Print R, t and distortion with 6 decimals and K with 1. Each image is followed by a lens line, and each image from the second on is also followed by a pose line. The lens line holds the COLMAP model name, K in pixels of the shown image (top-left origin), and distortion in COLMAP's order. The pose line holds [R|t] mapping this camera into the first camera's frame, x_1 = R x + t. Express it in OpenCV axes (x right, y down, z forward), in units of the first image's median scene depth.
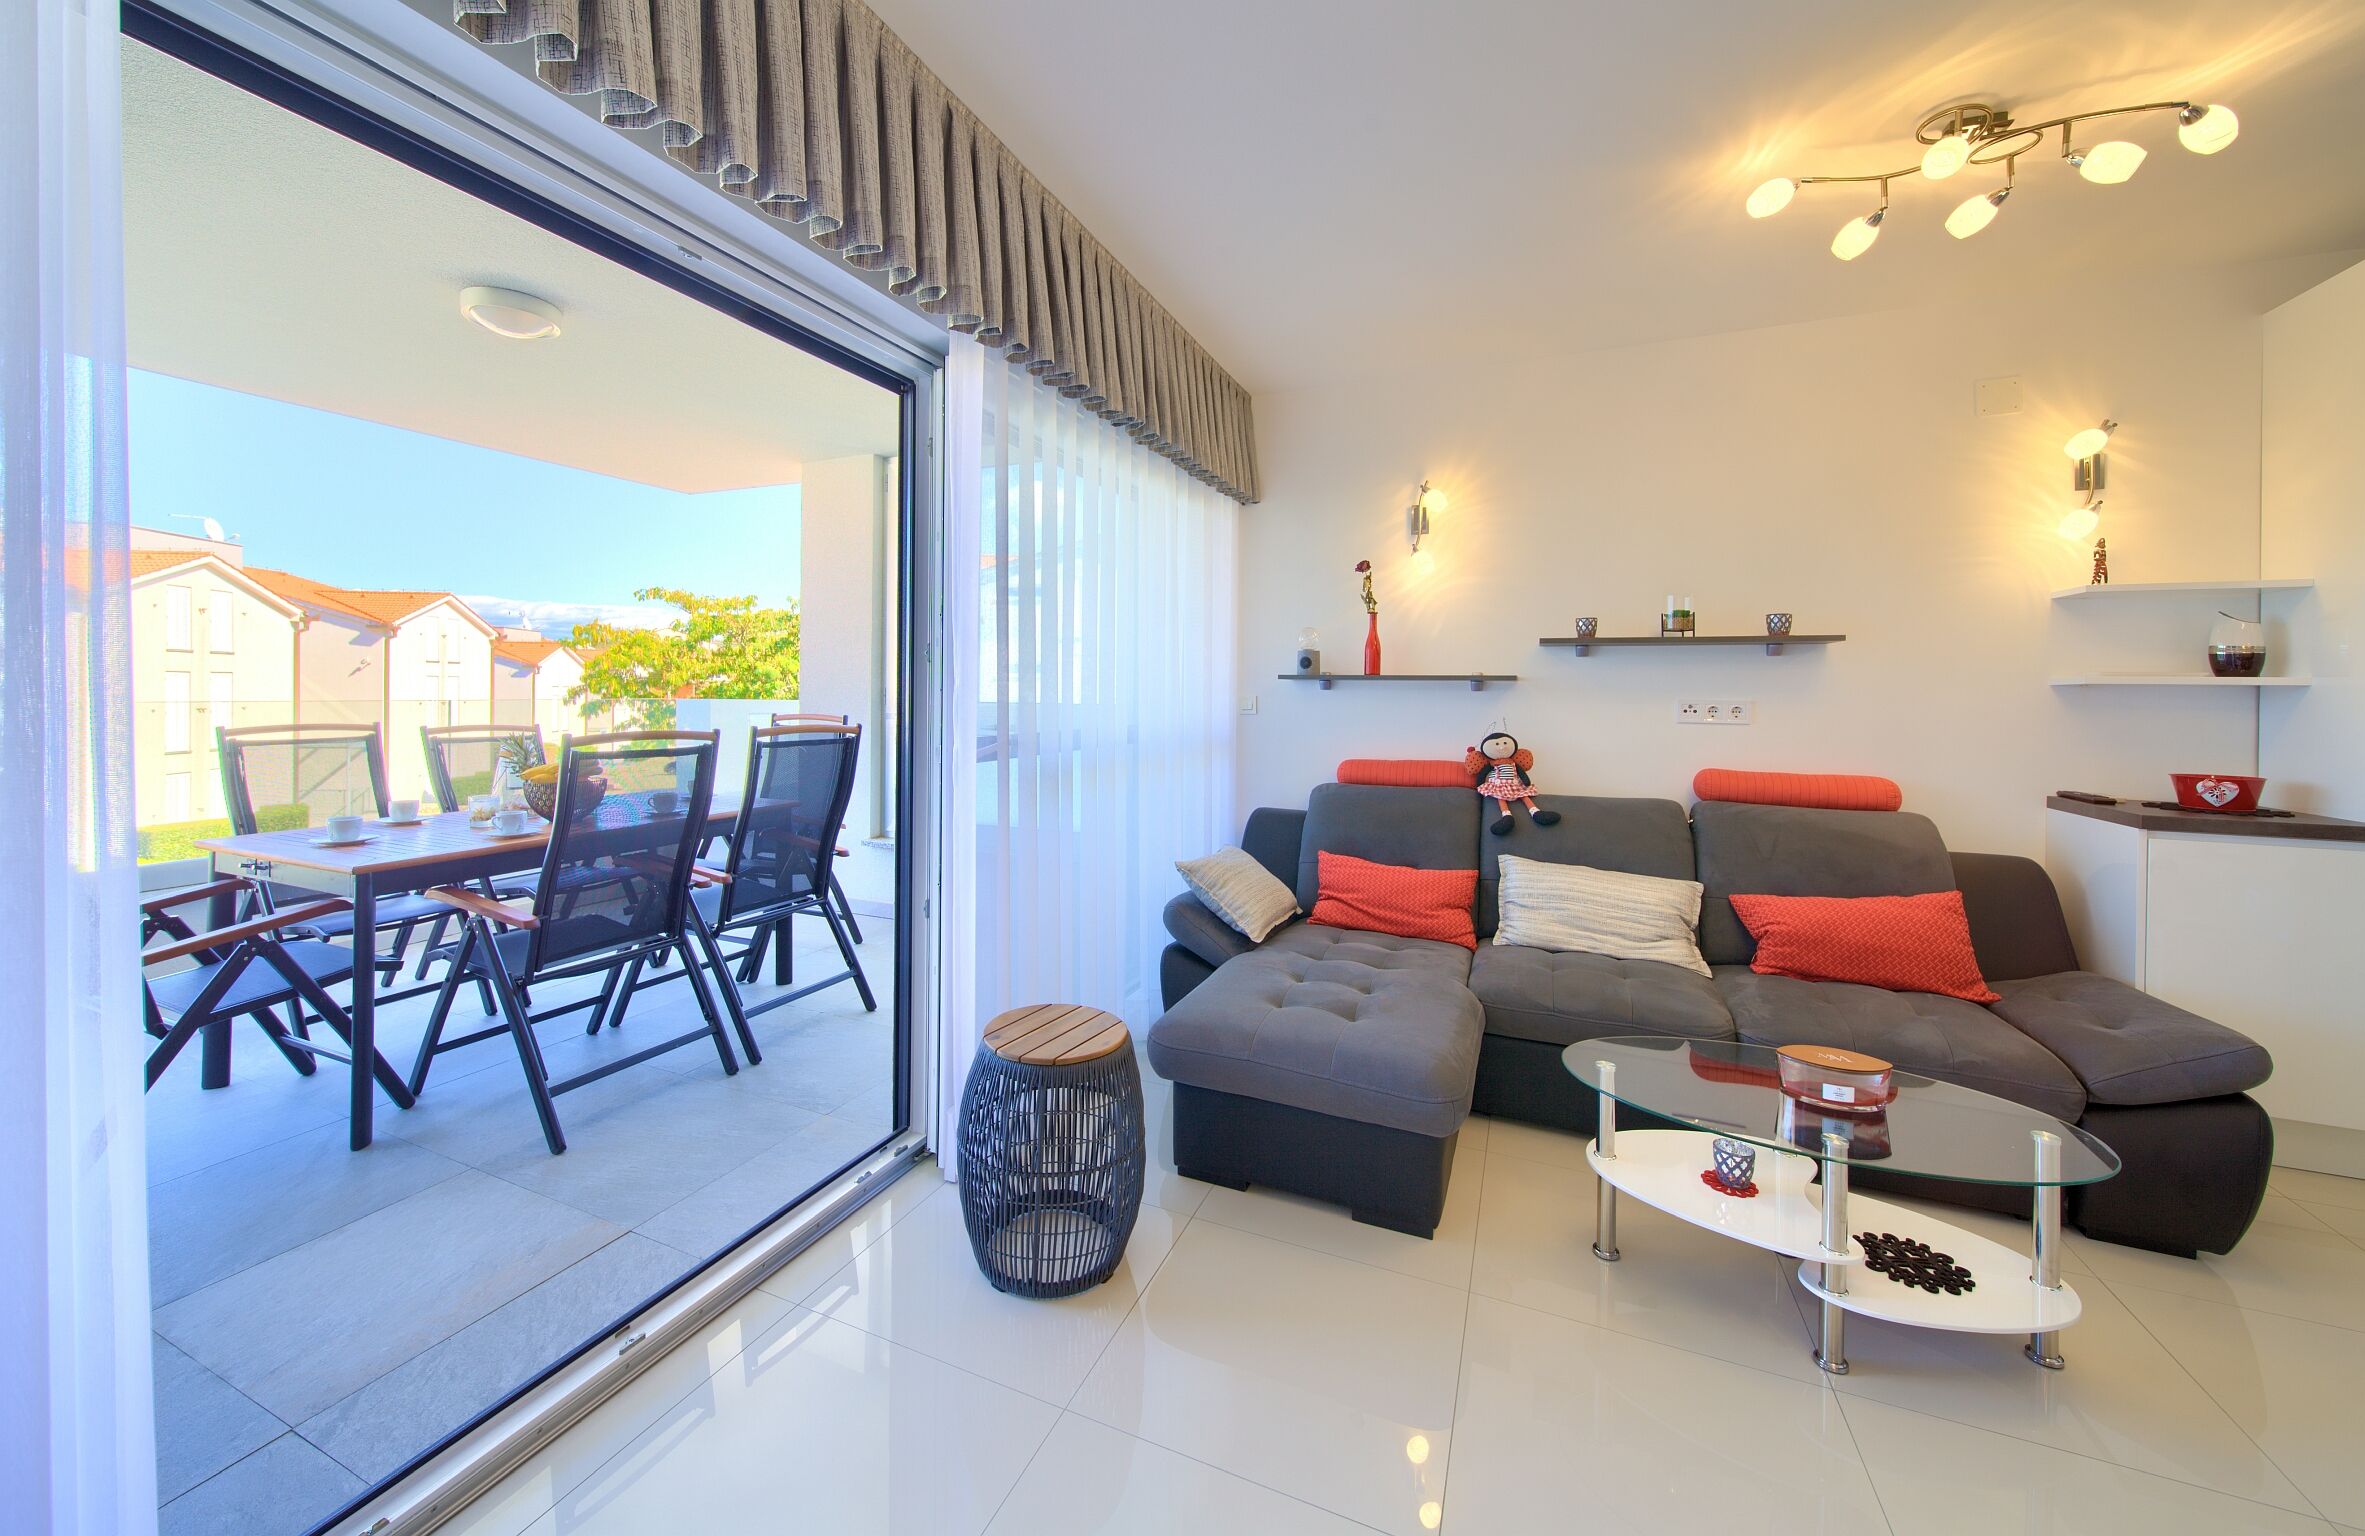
lens RADIAL K [[888.2, 0, 1139.3], [0, 888.2, 693.2], [0, 0, 1]] dist [-0.000271, -0.000229]
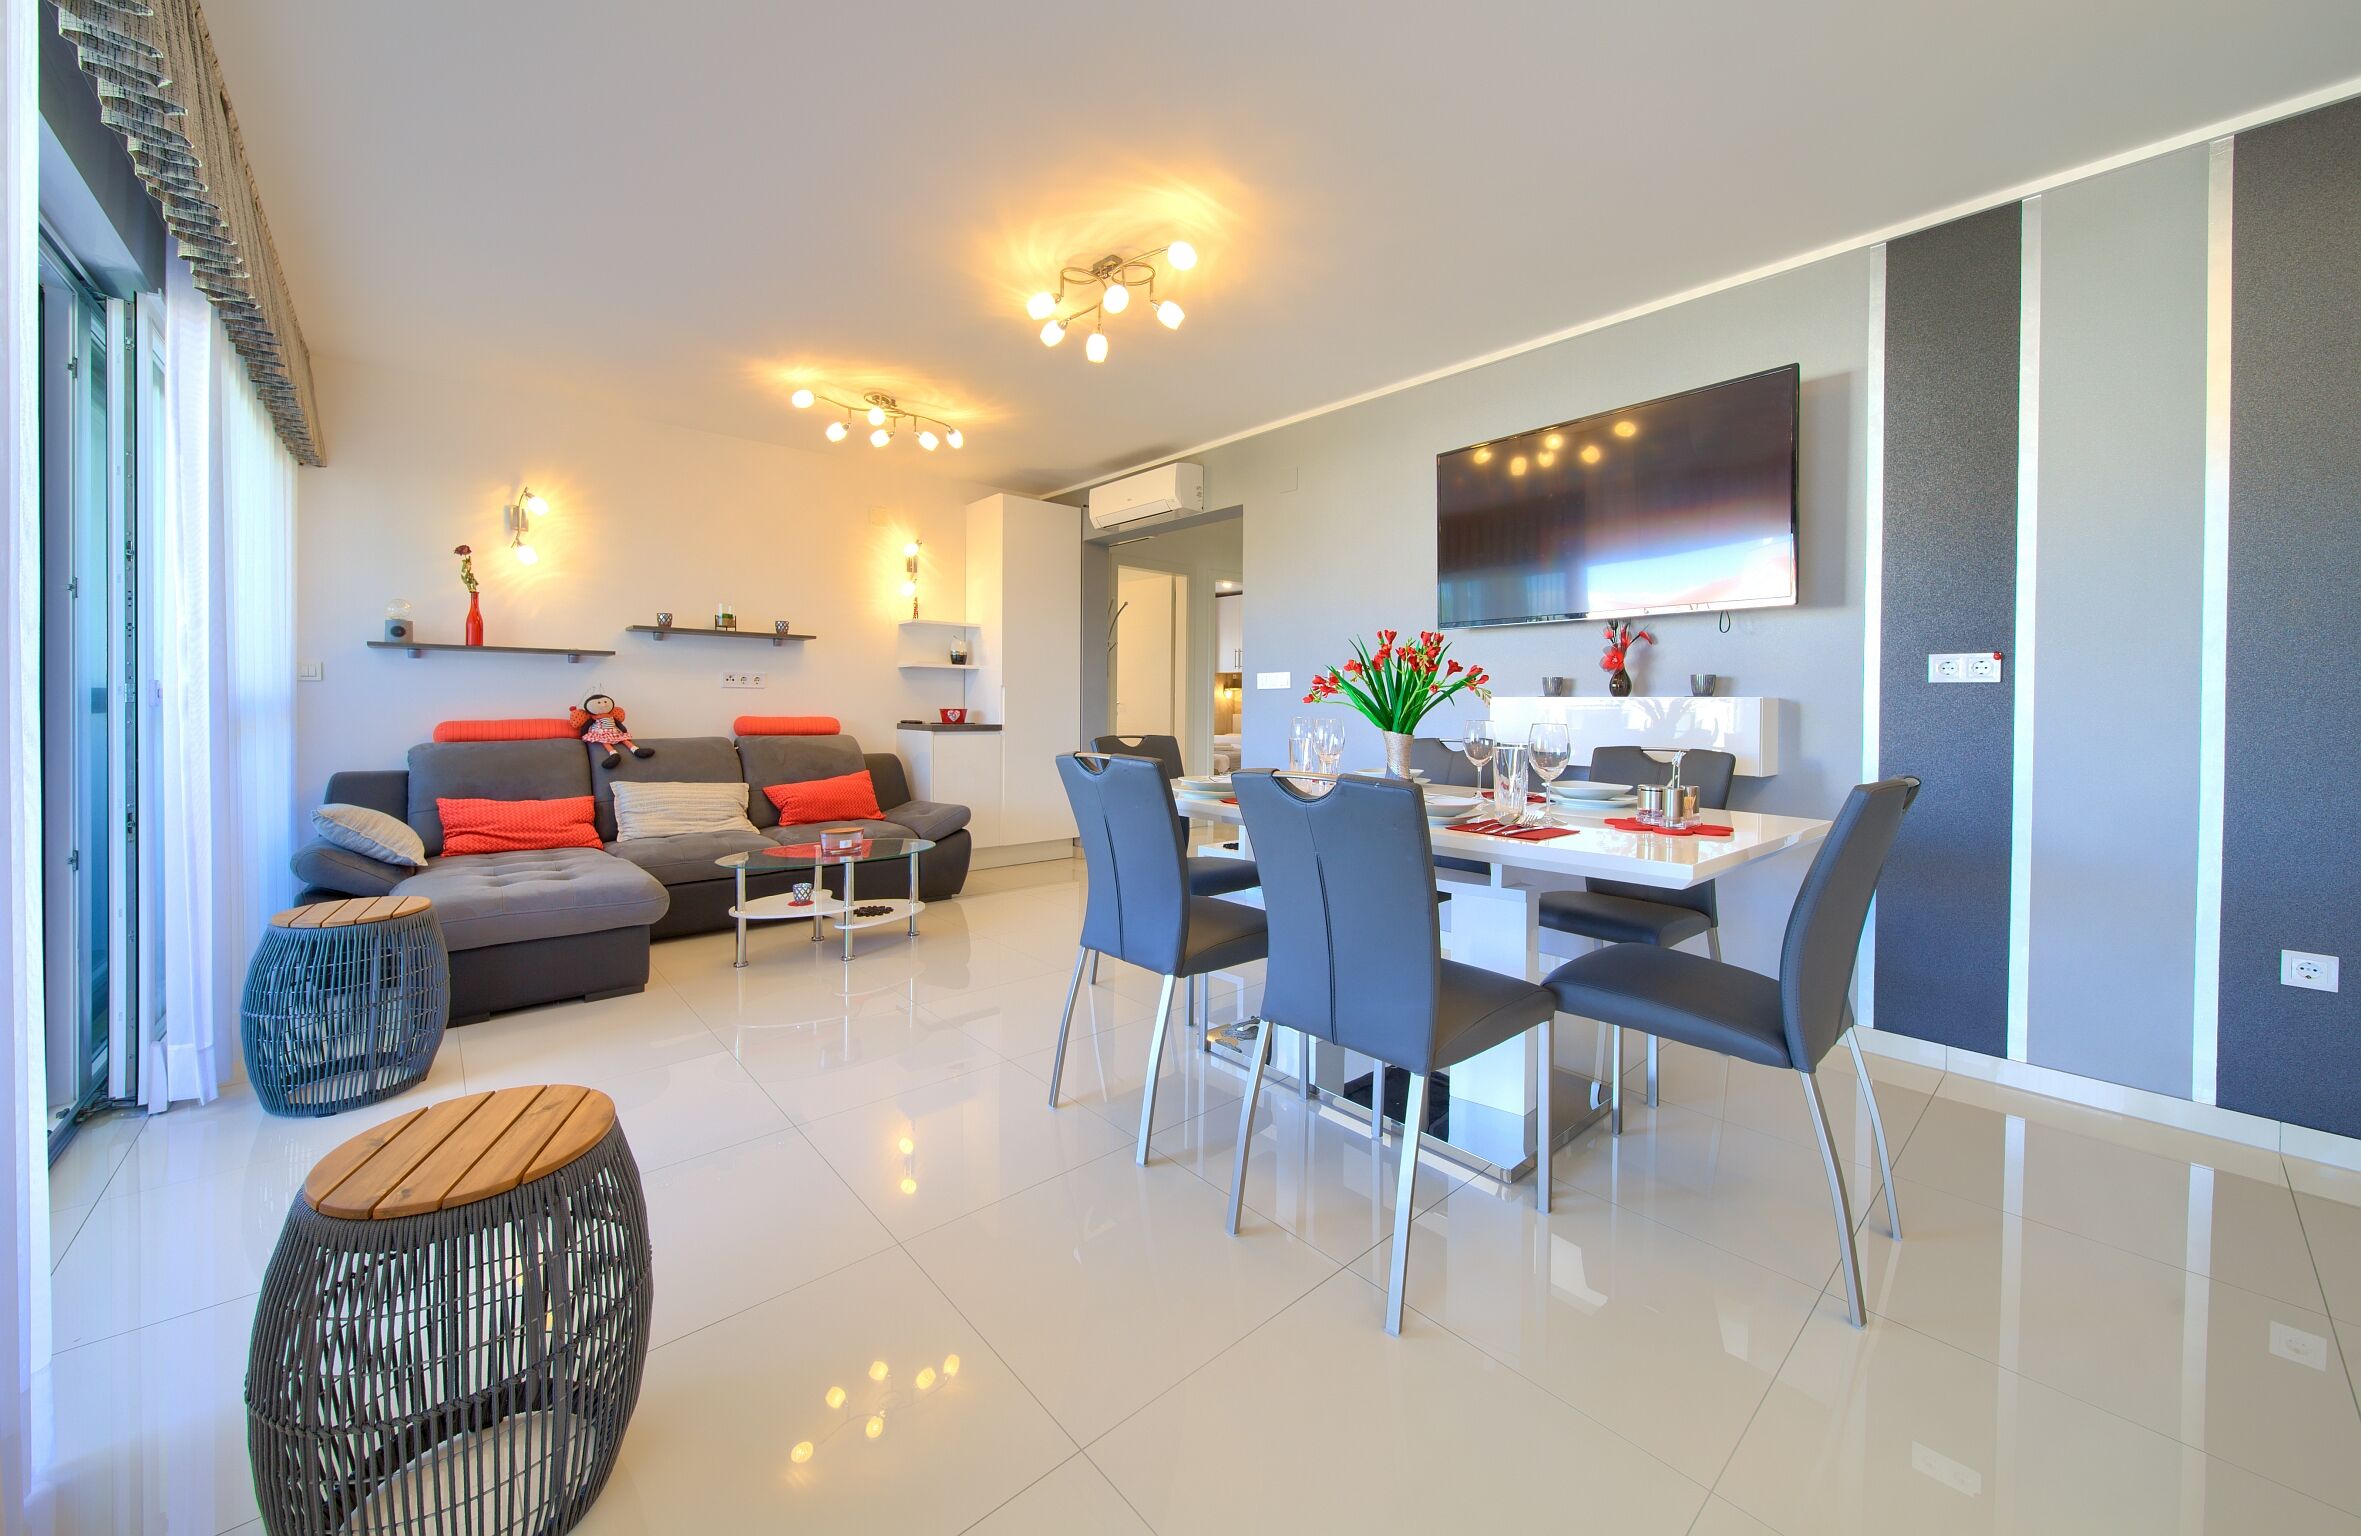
lens RADIAL K [[854.1, 0, 1168.5], [0, 854.1, 710.4], [0, 0, 1]] dist [0.000407, -0.000006]
pose [[0.412130, -0.015174, 0.910999, -0.436998], [-0.002087, 0.999843, 0.017599, 0.047923], [-0.911123, -0.009154, 0.412034, -0.319141]]
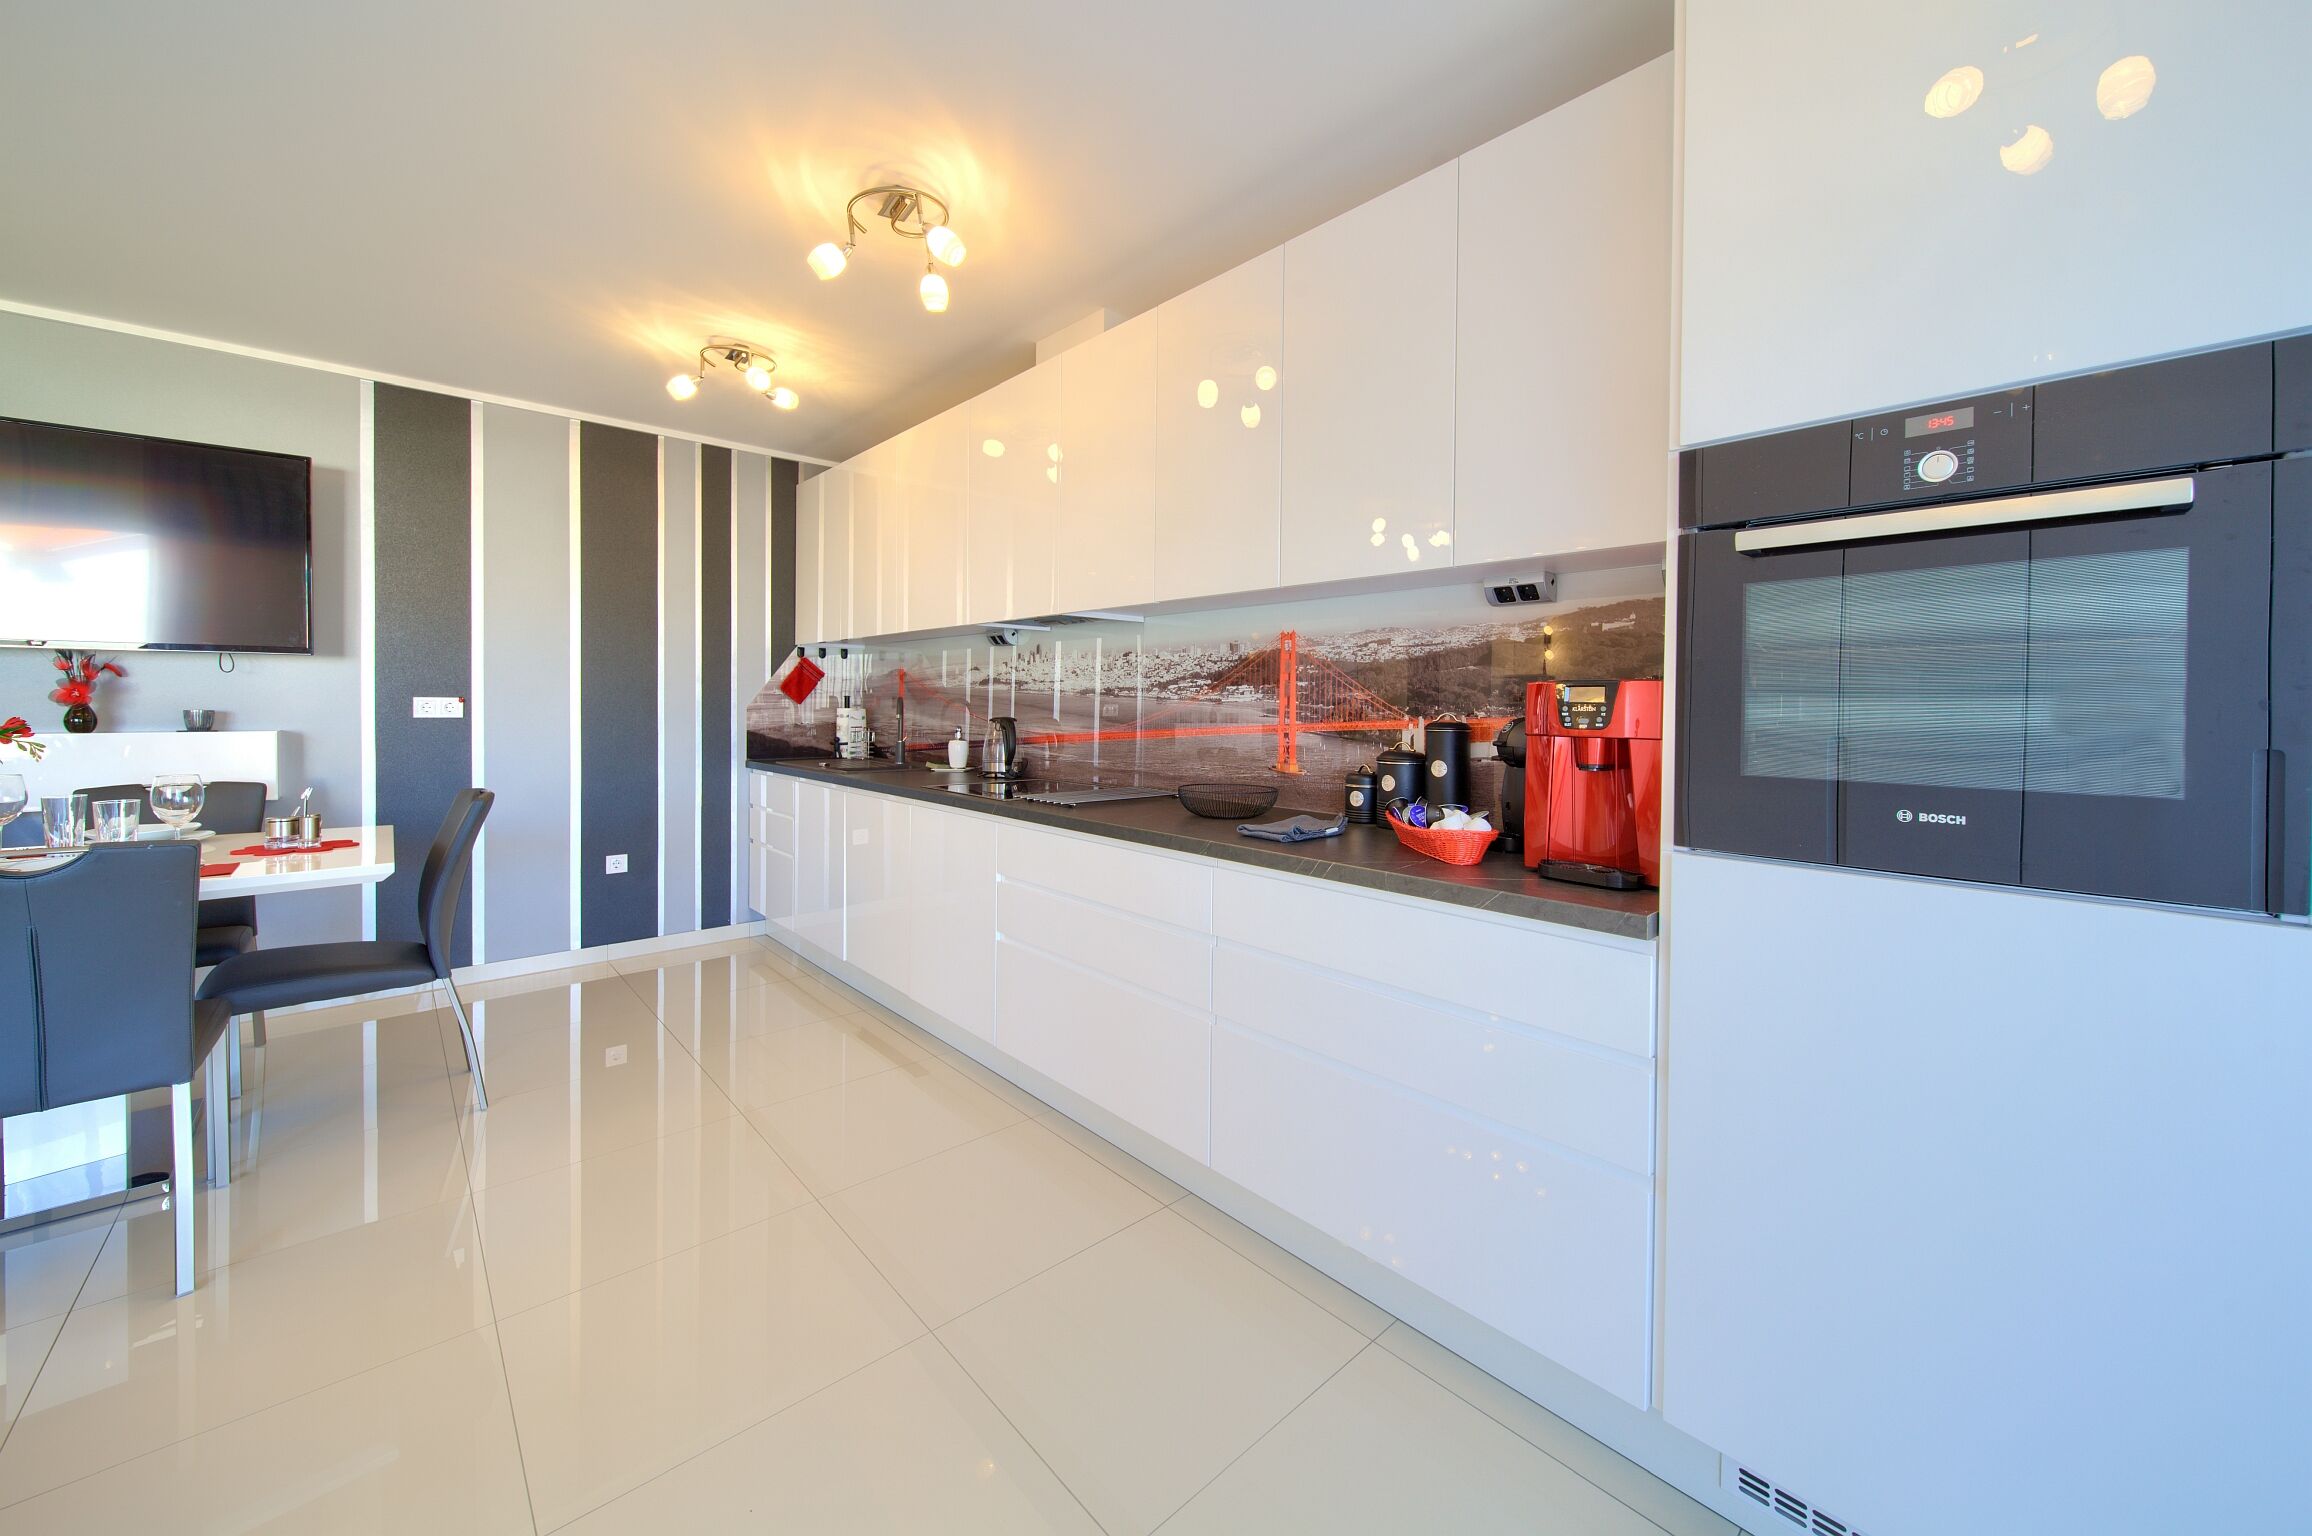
lens RADIAL K [[861.8, 0, 1222.4], [0, 861.8, 712.3], [0, 0, 1]] dist [-0.000994, -0.000308]
pose [[-0.933881, -0.021303, 0.356949, -0.805880], [-0.016095, 0.999716, 0.017556, -0.010544], [-0.357222, 0.010650, -0.933959, 0.042868]]
